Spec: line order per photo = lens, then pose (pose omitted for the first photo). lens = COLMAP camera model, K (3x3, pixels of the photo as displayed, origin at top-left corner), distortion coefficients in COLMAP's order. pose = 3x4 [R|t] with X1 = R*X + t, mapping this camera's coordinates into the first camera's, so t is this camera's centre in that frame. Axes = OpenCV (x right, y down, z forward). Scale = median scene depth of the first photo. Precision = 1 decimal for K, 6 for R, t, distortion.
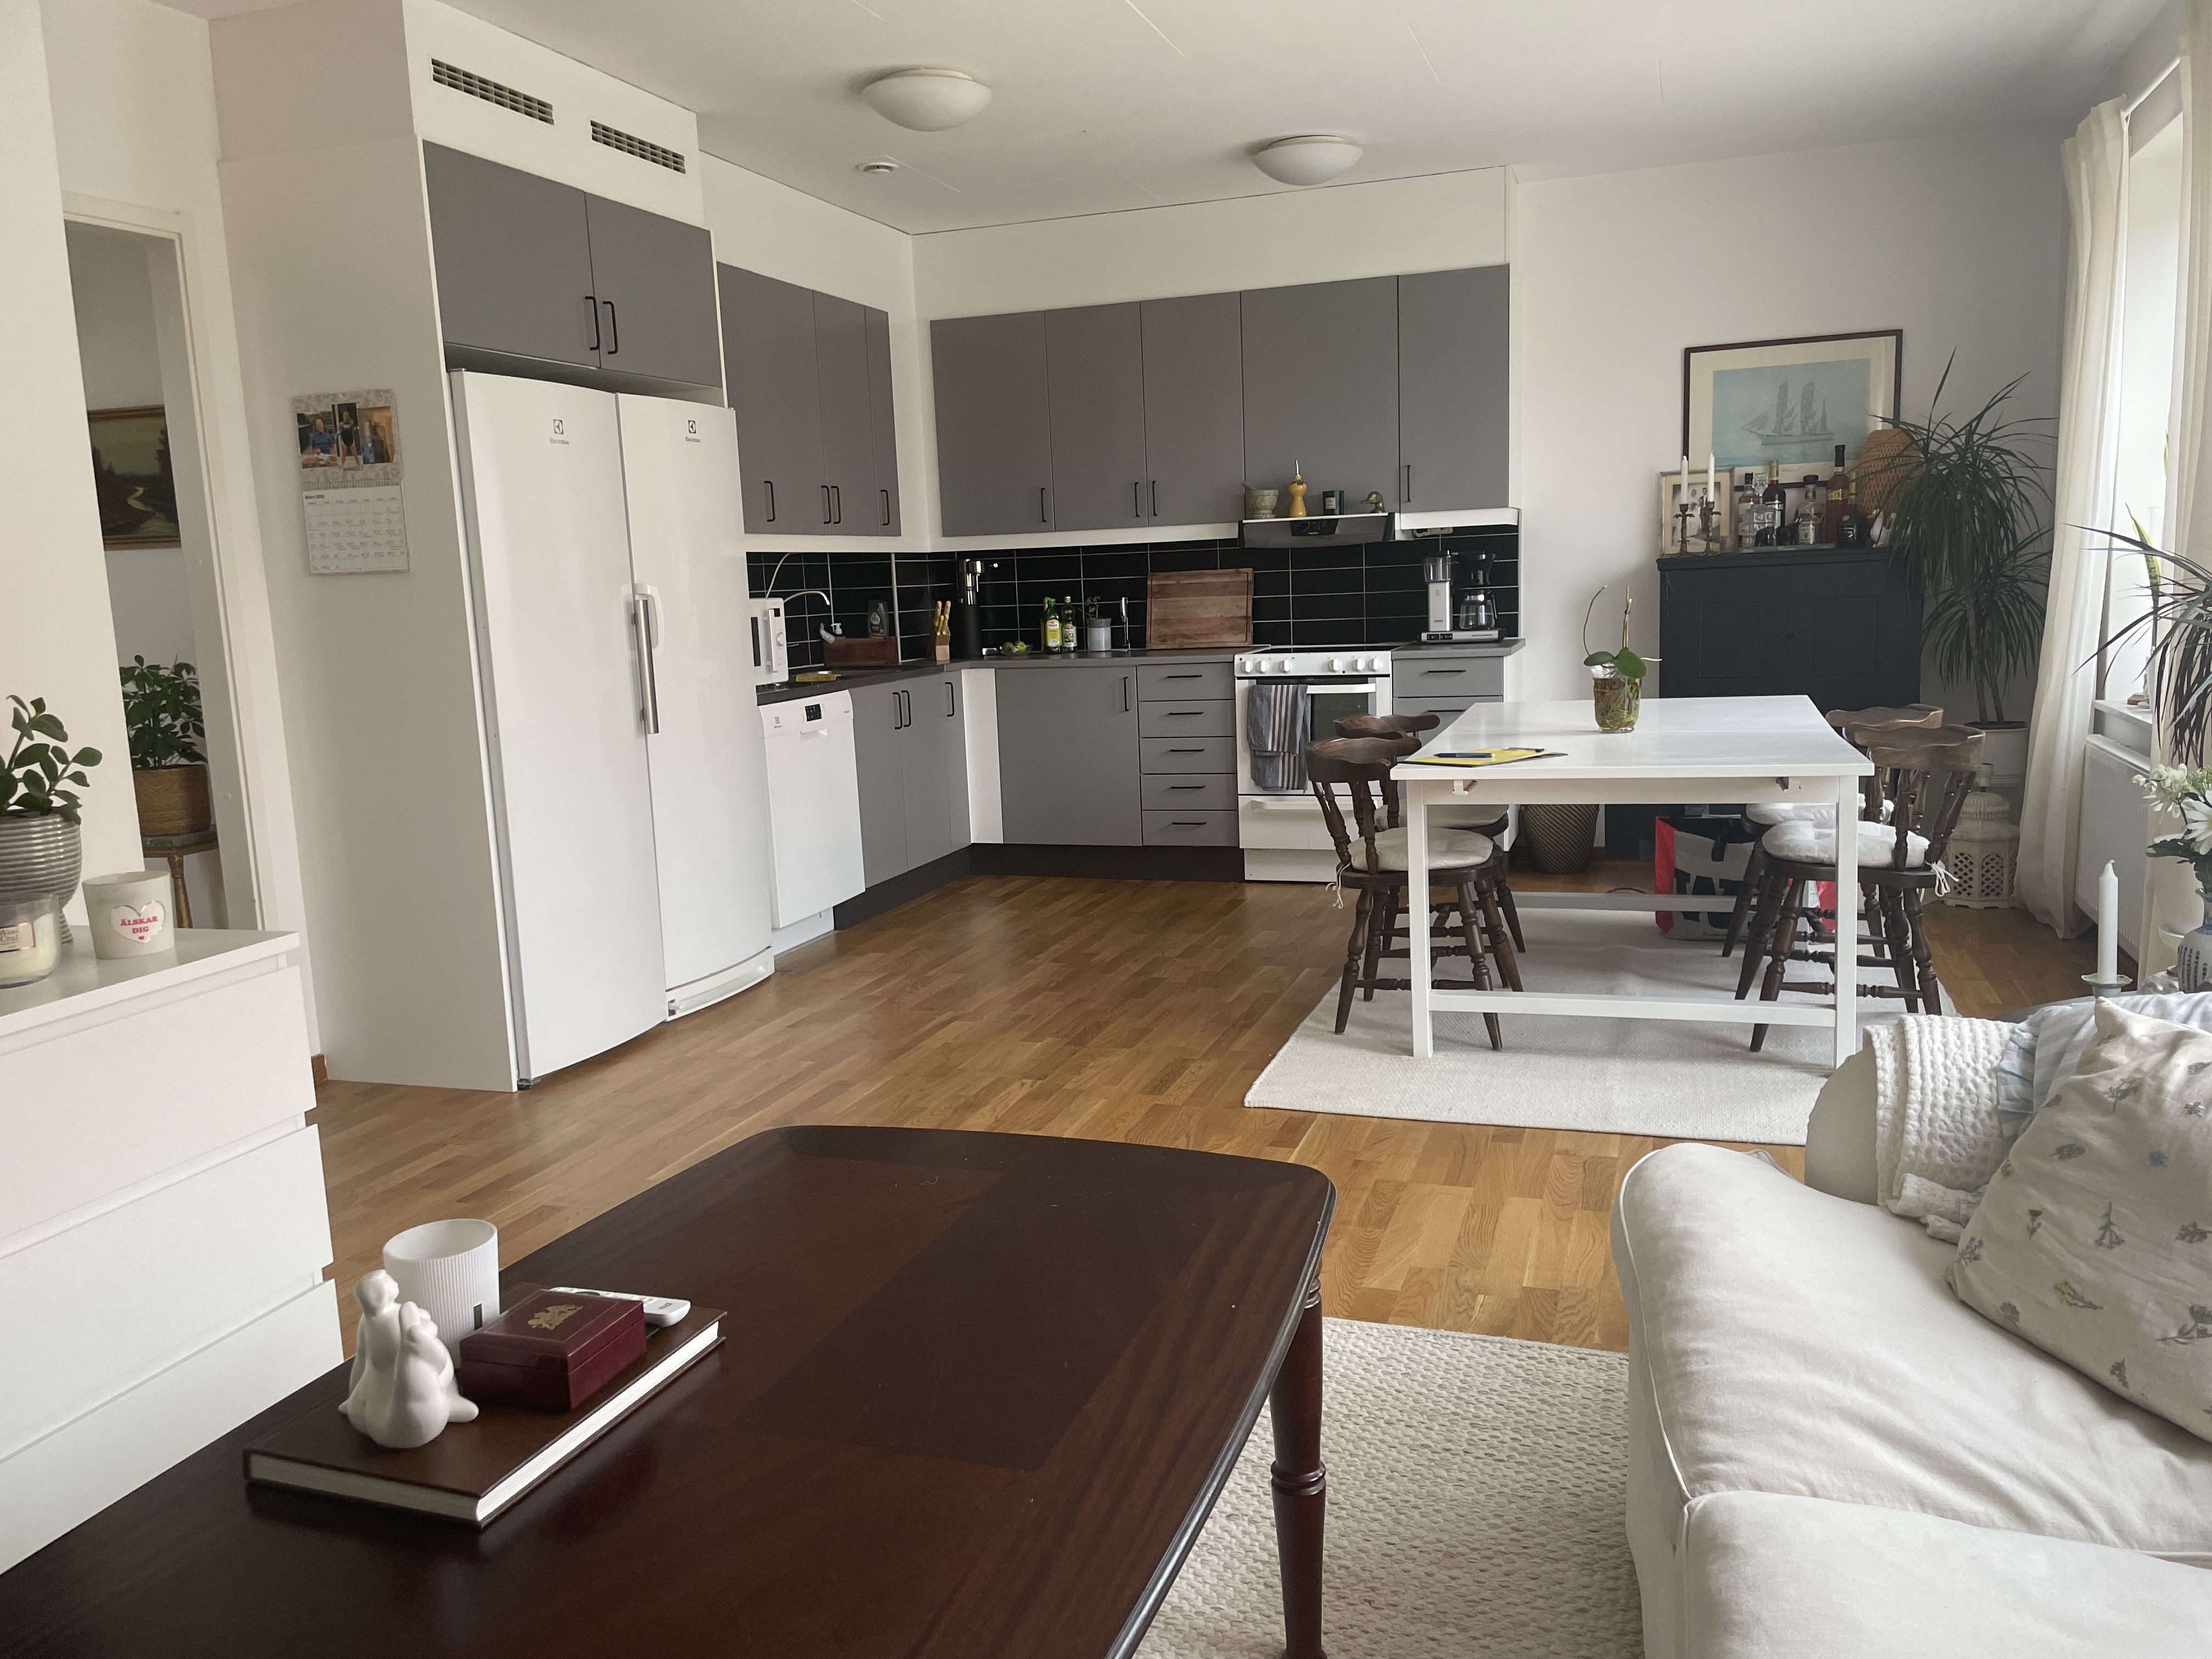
lens RADIAL K [[1660.9, 0, 1127.2], [0, 1660.9, 838.7], [0, 0, 1]] dist [0.081389, -0.109954]
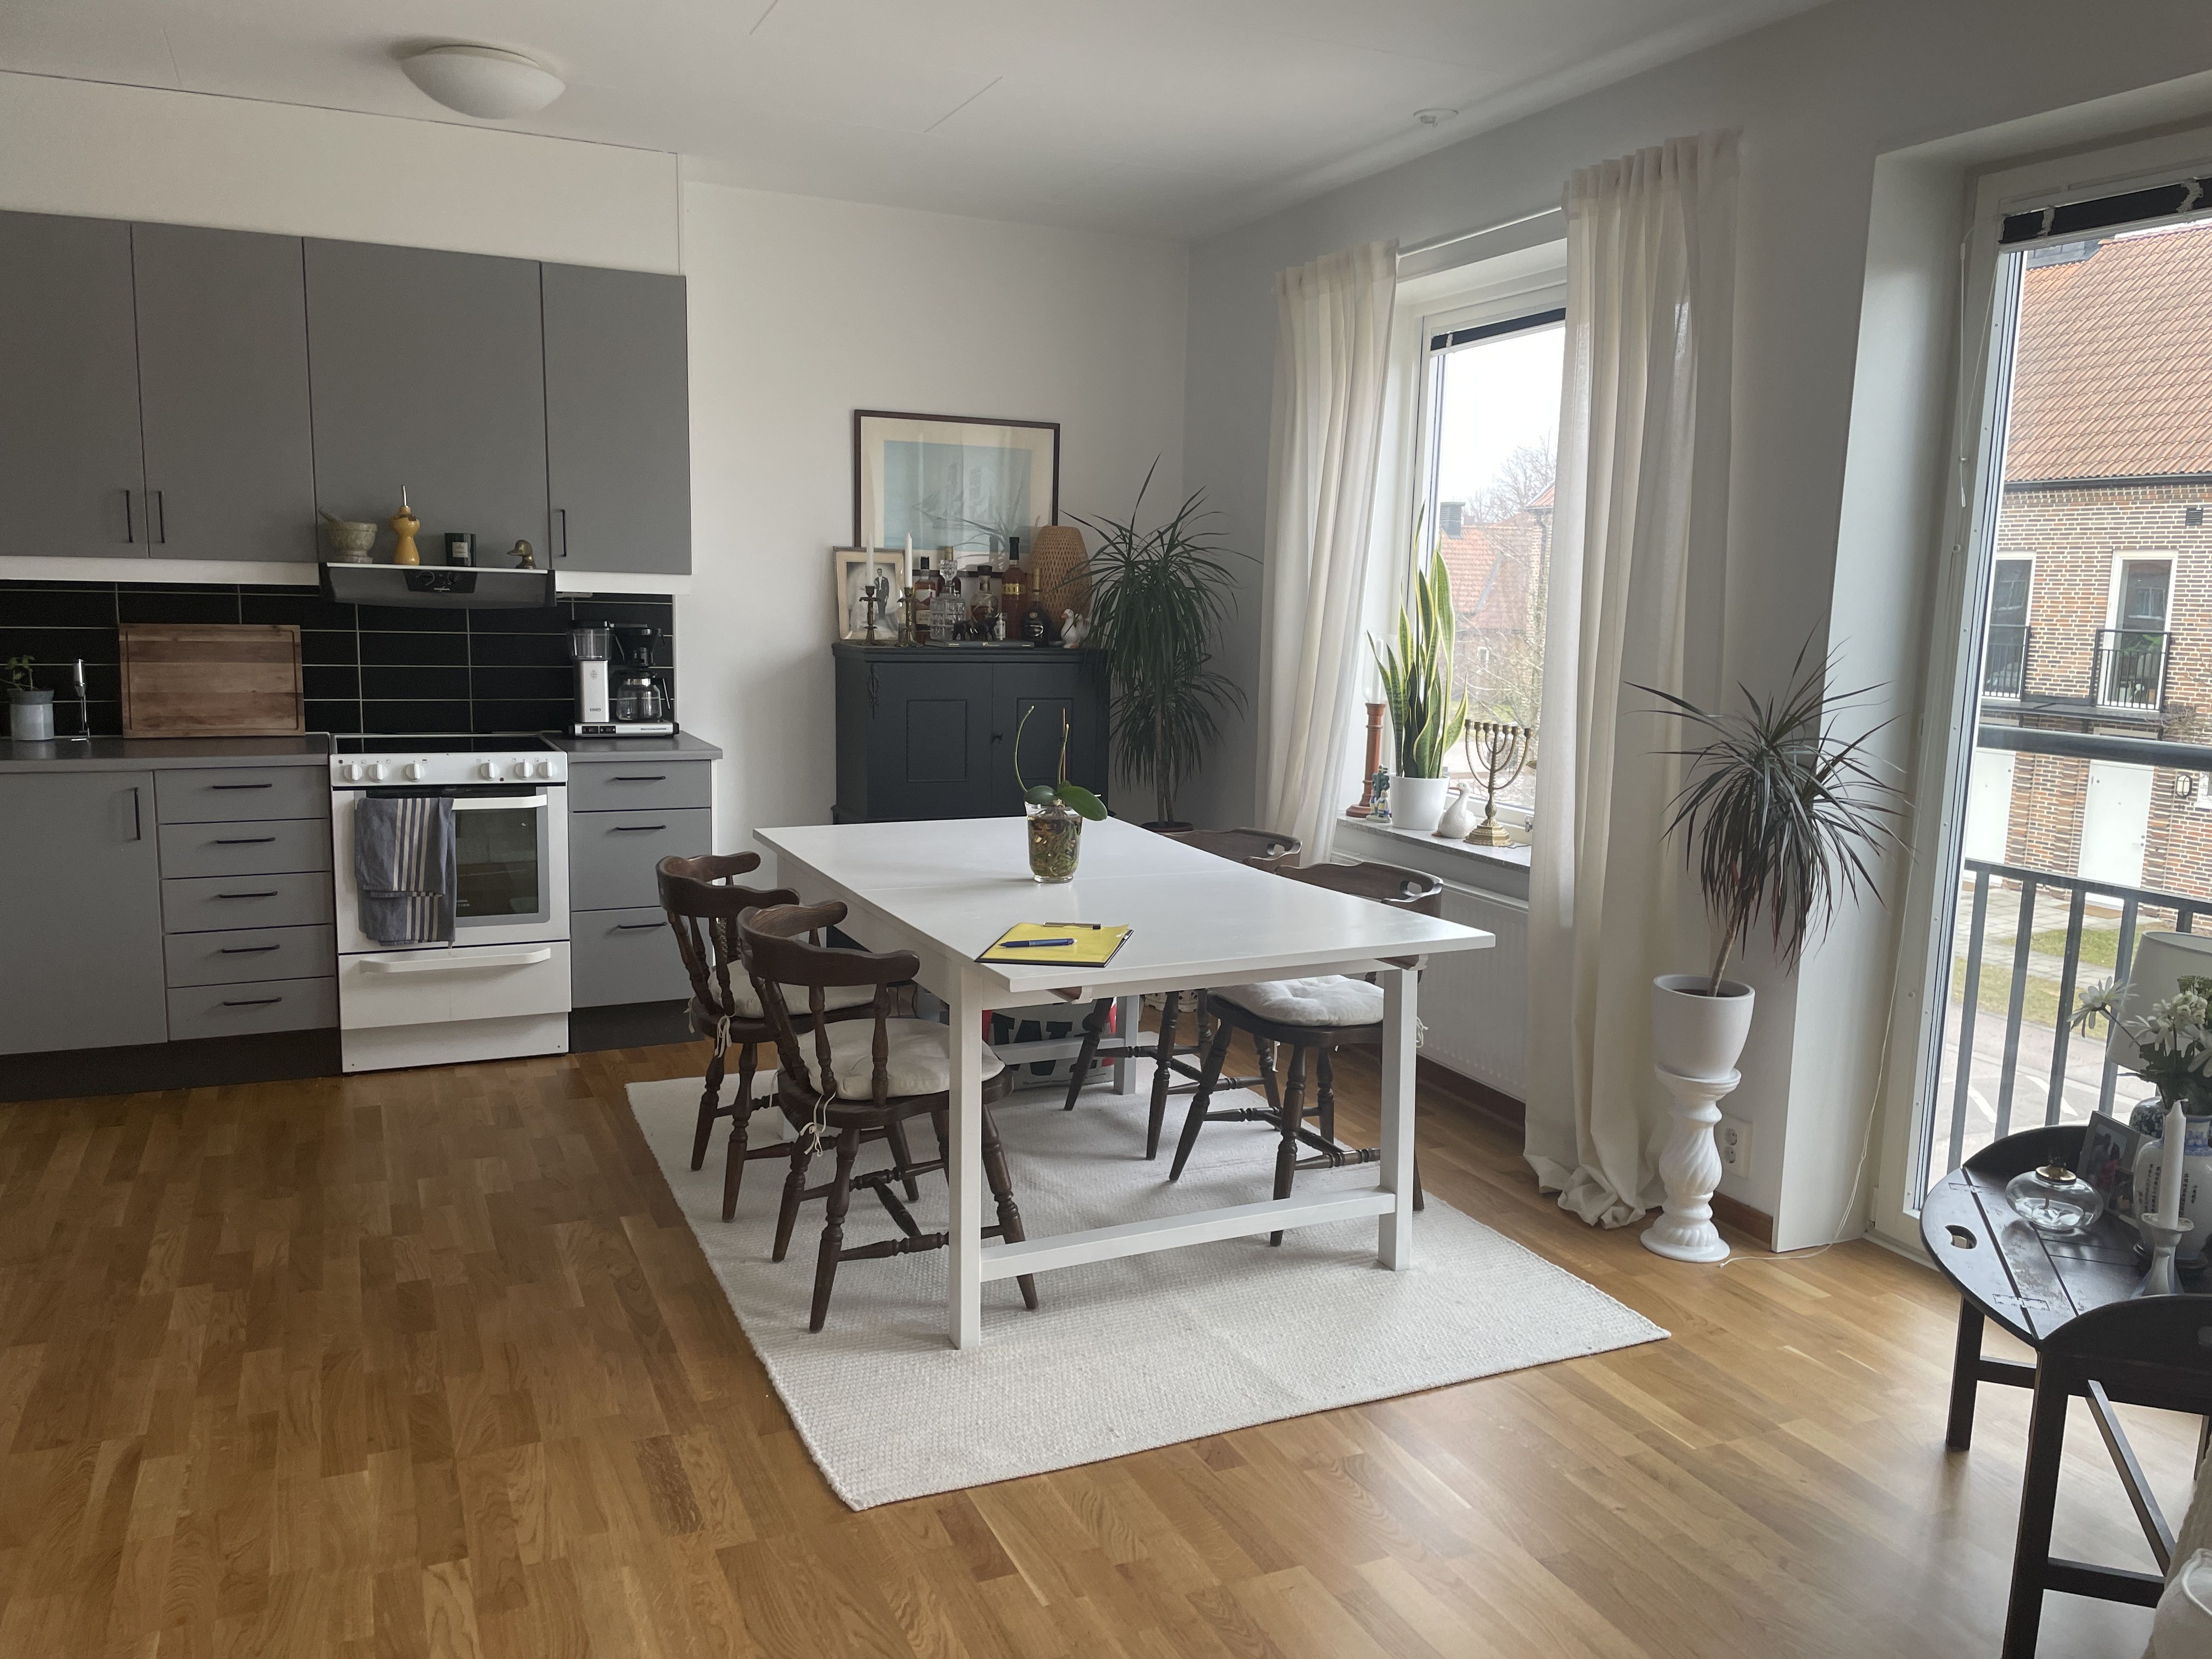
lens RADIAL K [[1660.9, 0, 1127.2], [0, 1660.9, 838.7], [0, 0, 1]] dist [0.081389, -0.109954]
pose [[0.724568, -0.043133, 0.687853, -0.179774], [0.053945, 0.998527, 0.005789, -0.062194], [-0.687089, 0.032911, 0.725827, 0.263990]]
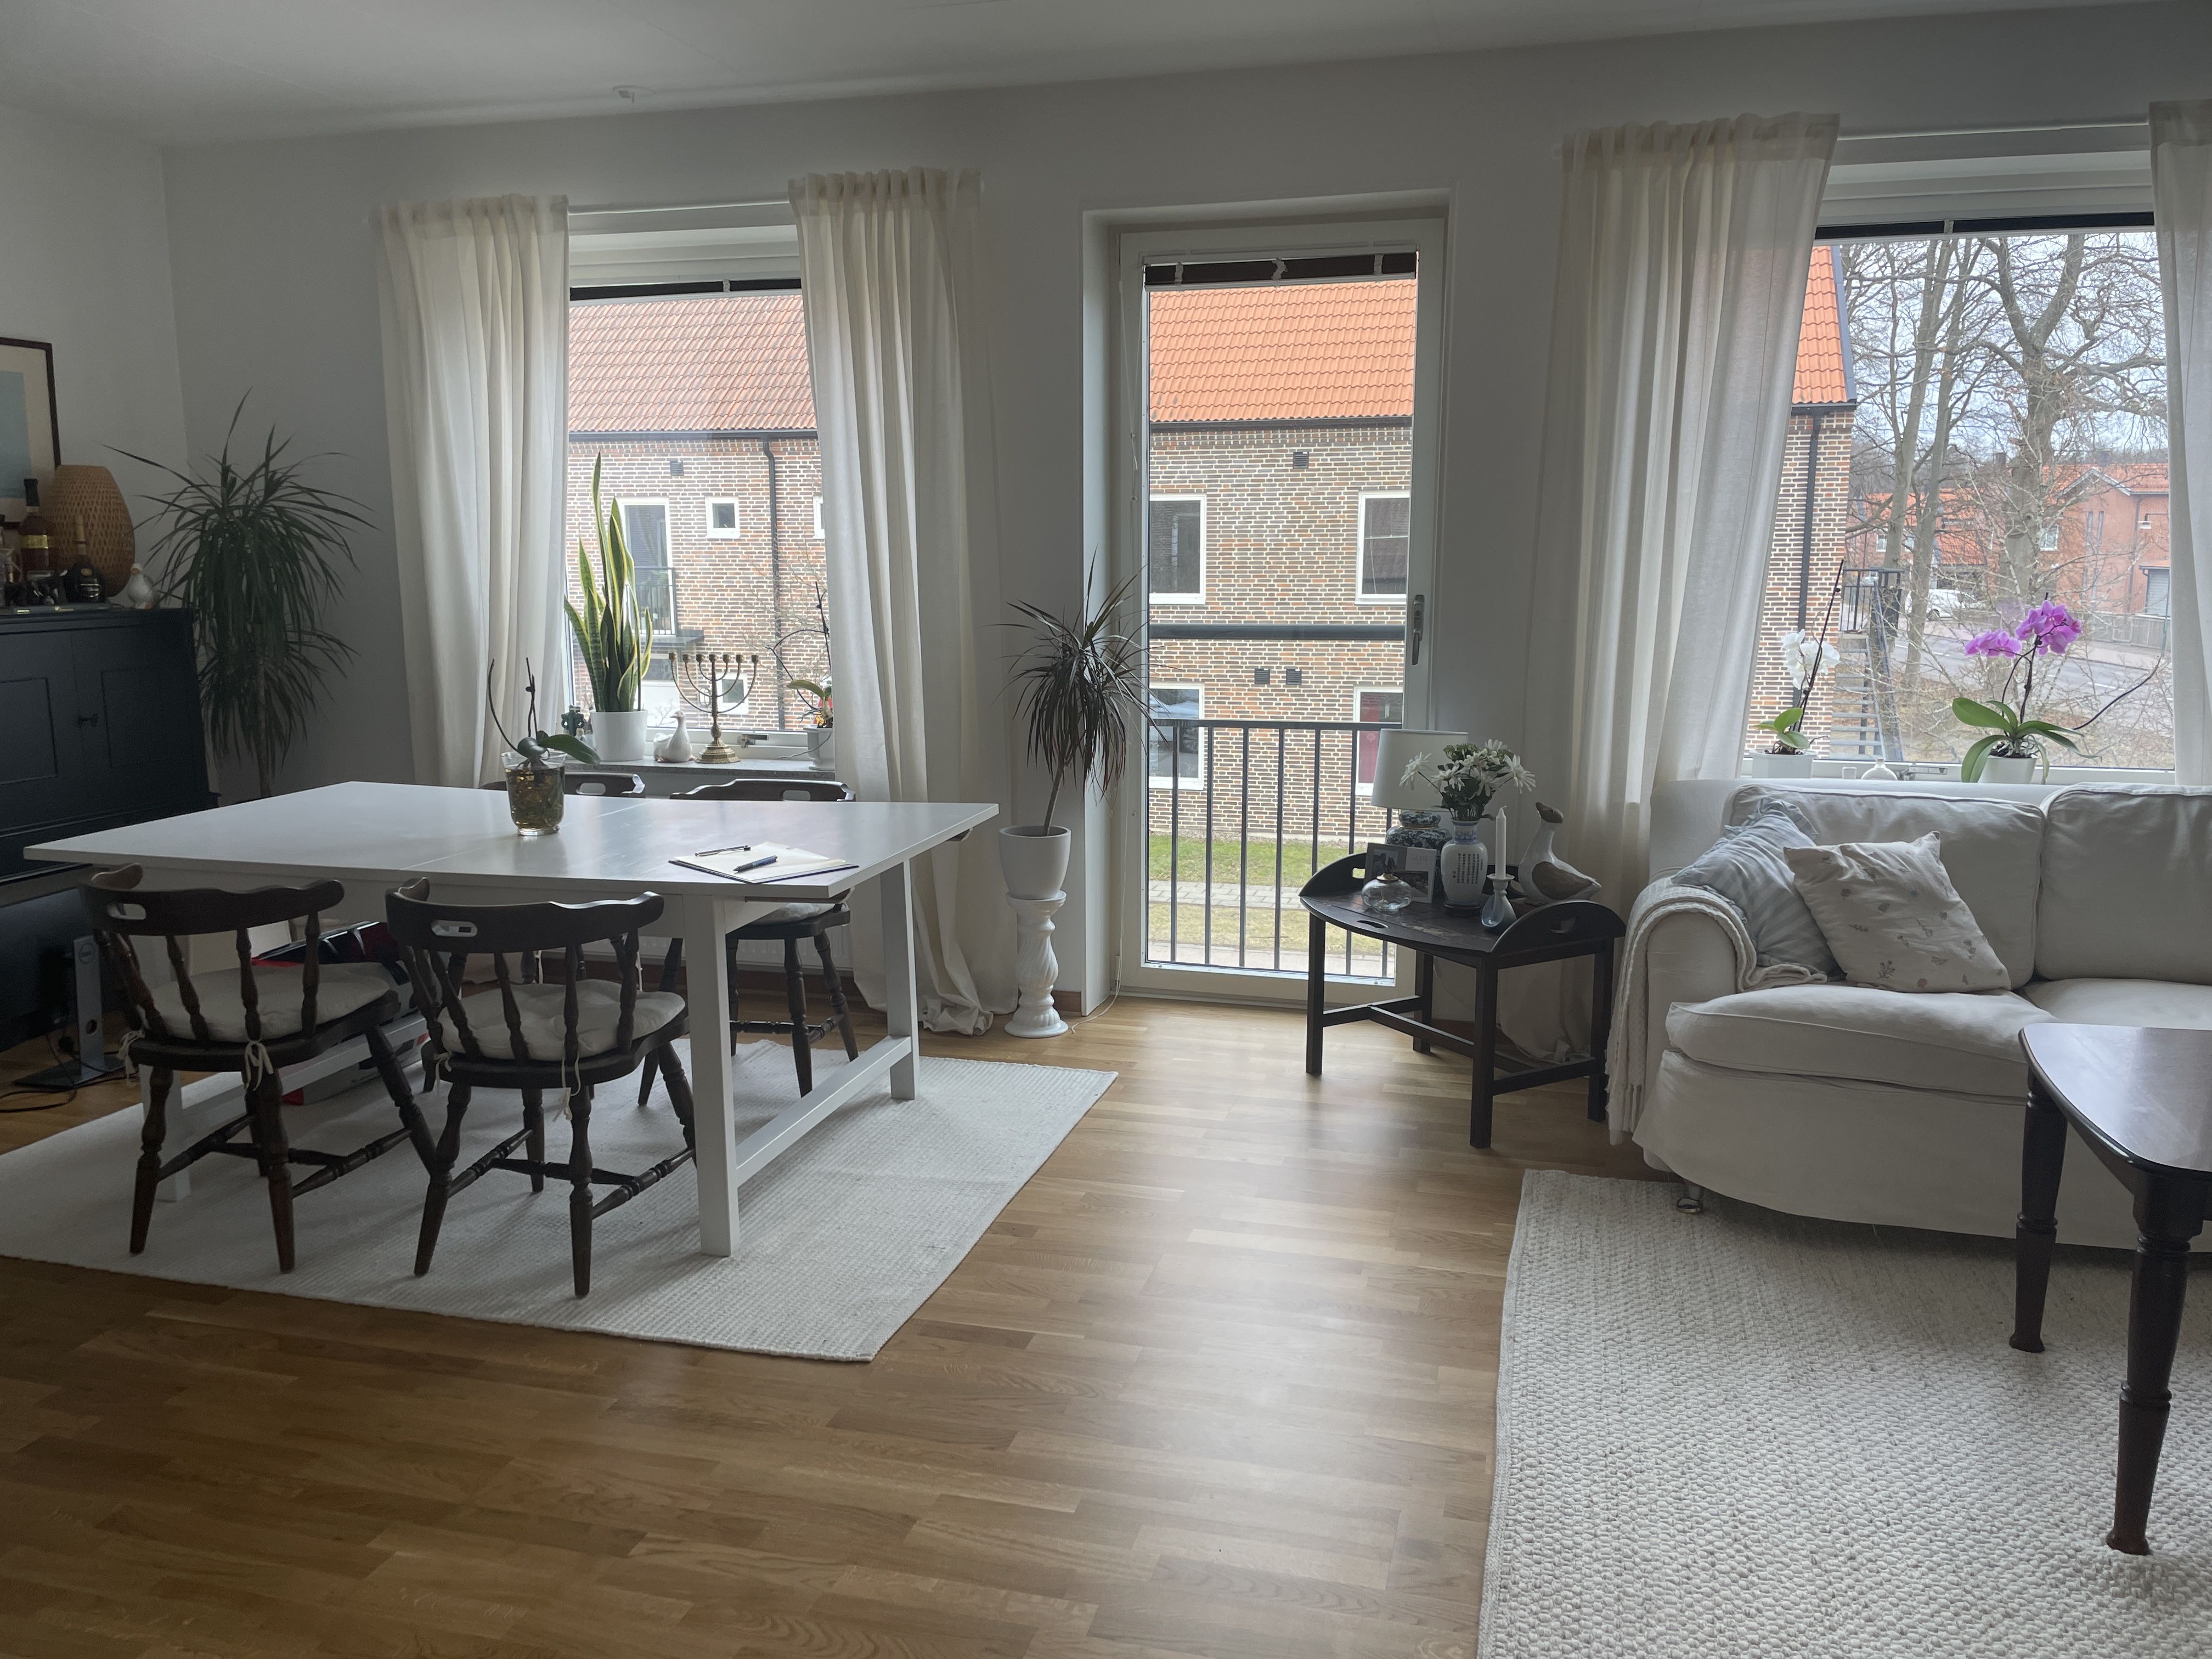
lens RADIAL K [[1660.9, 0, 1127.2], [0, 1660.9, 838.7], [0, 0, 1]] dist [0.081389, -0.109954]
pose [[-0.060015, -0.128021, 0.989954, -0.389144], [0.161621, 0.977409, 0.136197, -0.090043], [-0.985026, 0.168171, -0.037969, 0.530651]]
